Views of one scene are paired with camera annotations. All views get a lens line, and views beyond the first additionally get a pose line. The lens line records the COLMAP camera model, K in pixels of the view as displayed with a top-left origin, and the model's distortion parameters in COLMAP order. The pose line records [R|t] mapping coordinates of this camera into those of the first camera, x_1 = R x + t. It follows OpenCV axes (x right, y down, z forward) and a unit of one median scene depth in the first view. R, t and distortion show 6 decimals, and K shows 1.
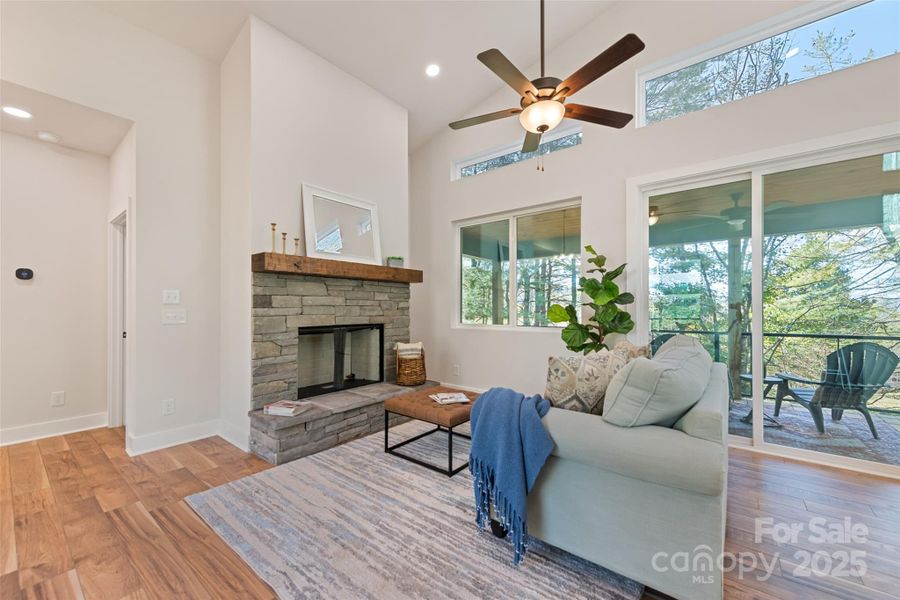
lens RADIAL K [[357.0, 0, 450.5], [0, 357.0, 304.5], [0, 0, 1]] dist [0.011365, -0.001882]
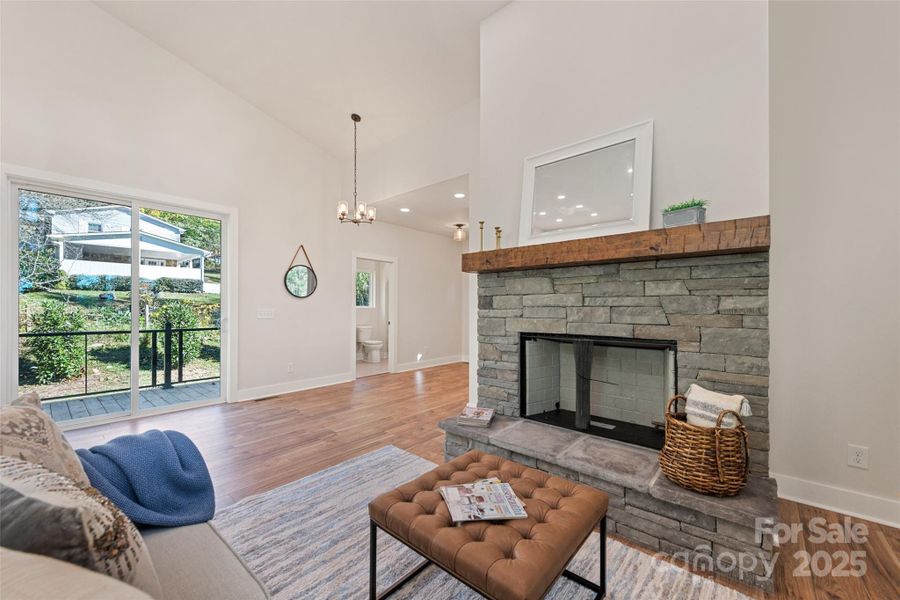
lens RADIAL K [[357.0, 0, 446.9], [0, 357.0, 305.8], [0, 0, 1]] dist [0.011365, -0.001882]
pose [[-0.042951, -0.007595, -0.999048, 0.383574], [0.004527, 0.999959, -0.007796, 0.006316], [0.999067, -0.004858, -0.042915, 0.772060]]
